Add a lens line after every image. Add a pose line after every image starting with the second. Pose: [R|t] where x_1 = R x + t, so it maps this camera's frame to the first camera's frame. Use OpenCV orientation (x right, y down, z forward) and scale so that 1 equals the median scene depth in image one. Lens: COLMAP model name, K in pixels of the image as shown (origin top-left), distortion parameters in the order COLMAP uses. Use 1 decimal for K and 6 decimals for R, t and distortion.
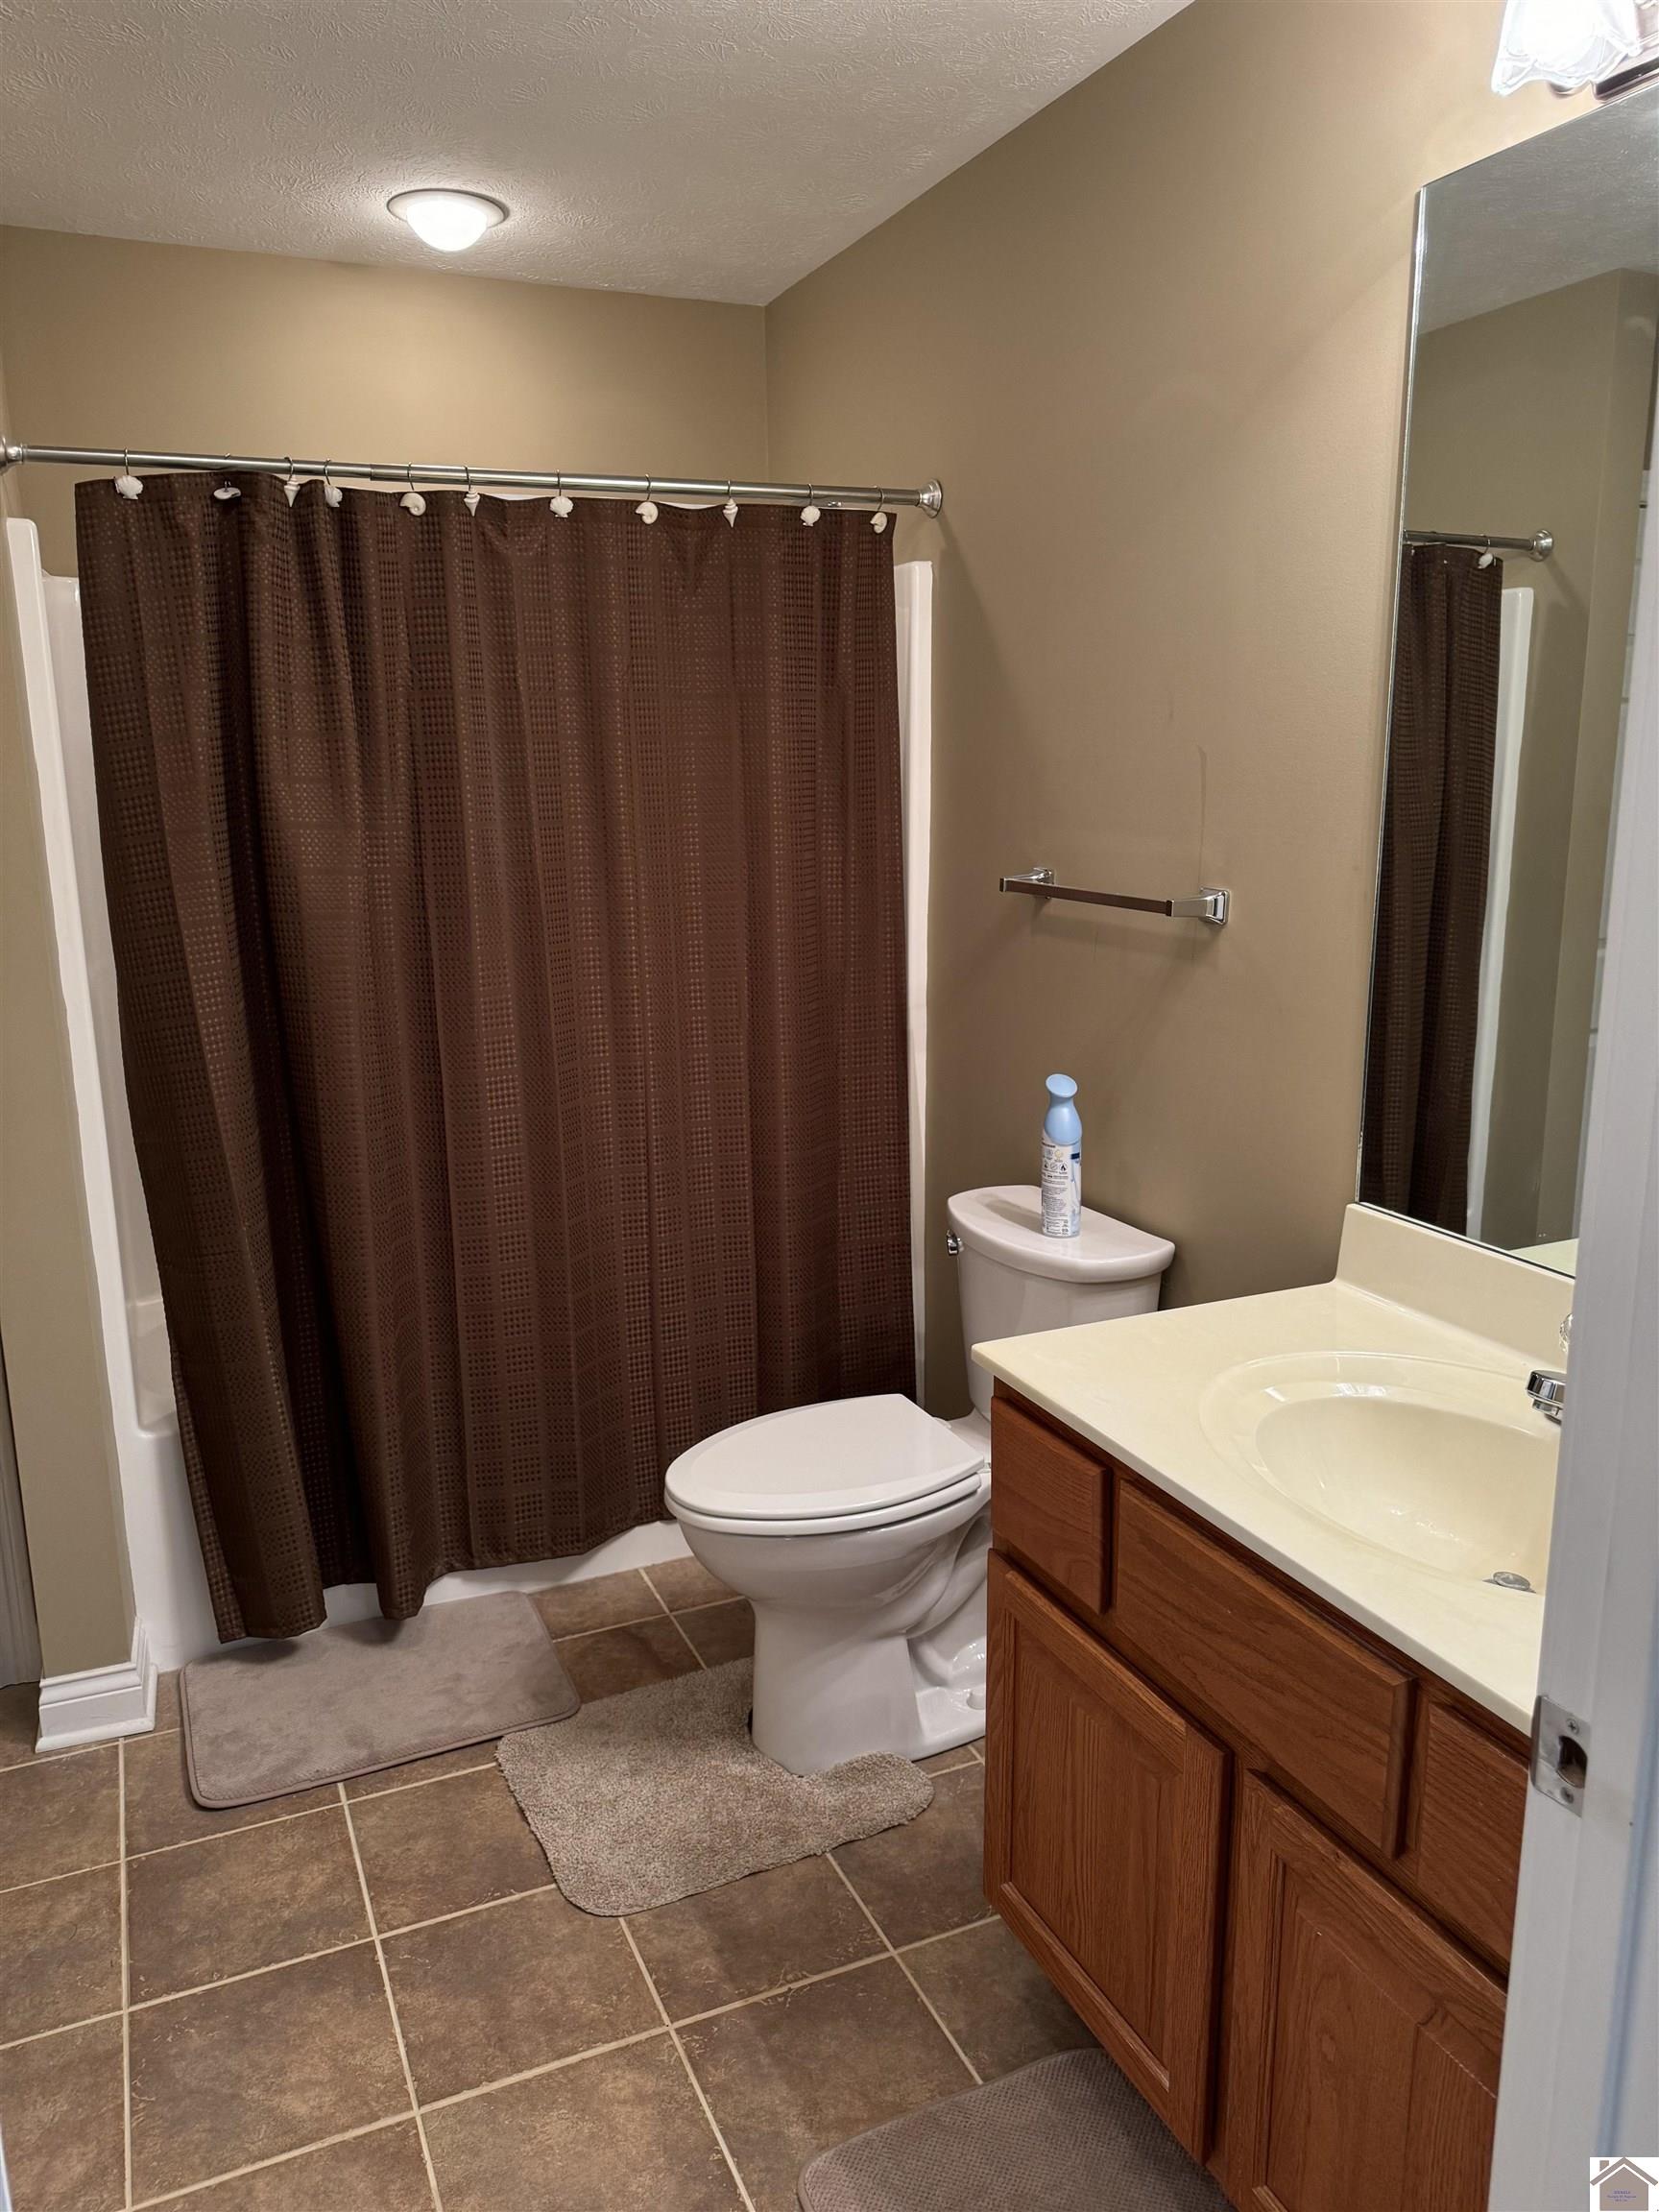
lens RADIAL K [[1584.2, 0, 800.4], [0, 1584.2, 1137.3], [0, 0, 1]] dist [0.079138, -0.079976]
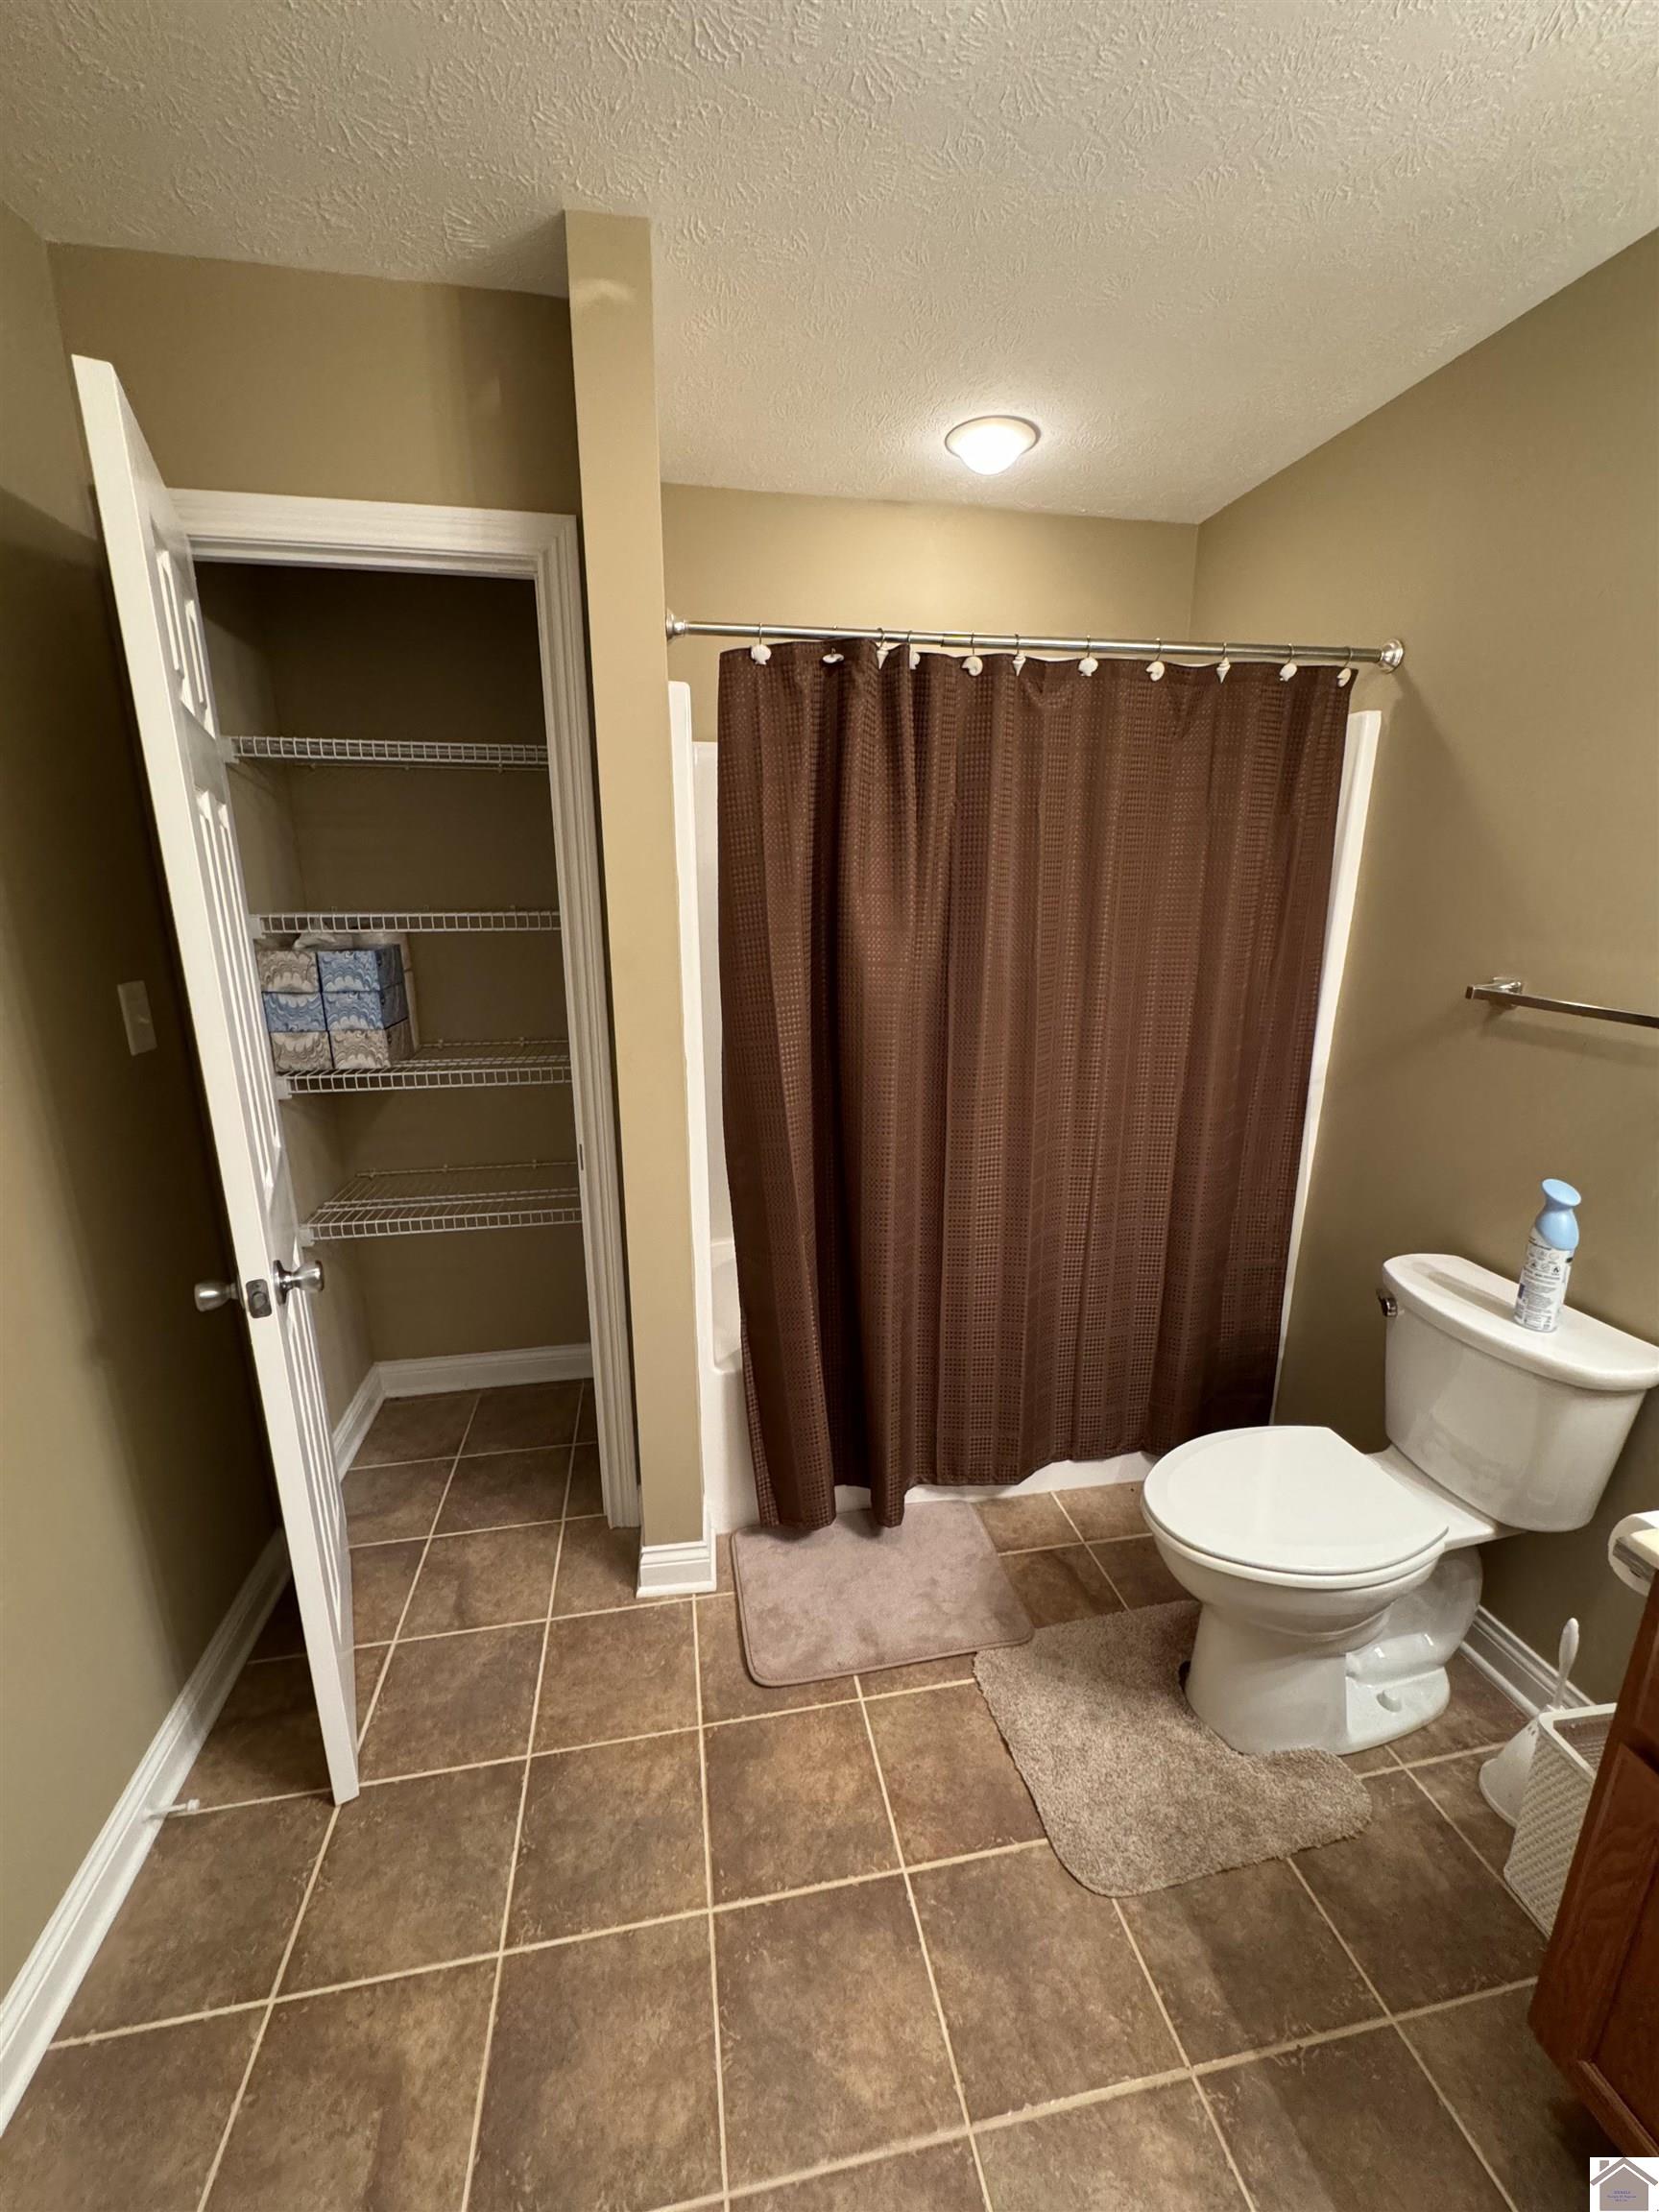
lens RADIAL K [[896.7, 0, 837.2], [0, 896.7, 1130.3], [0, 0, 1]] dist [0.013404, 0.000835]
pose [[0.978305, 0.073307, -0.193768, -0.191531], [-0.063646, 0.996421, 0.055632, -0.075191], [0.197153, -0.042092, 0.979469, 0.303418]]
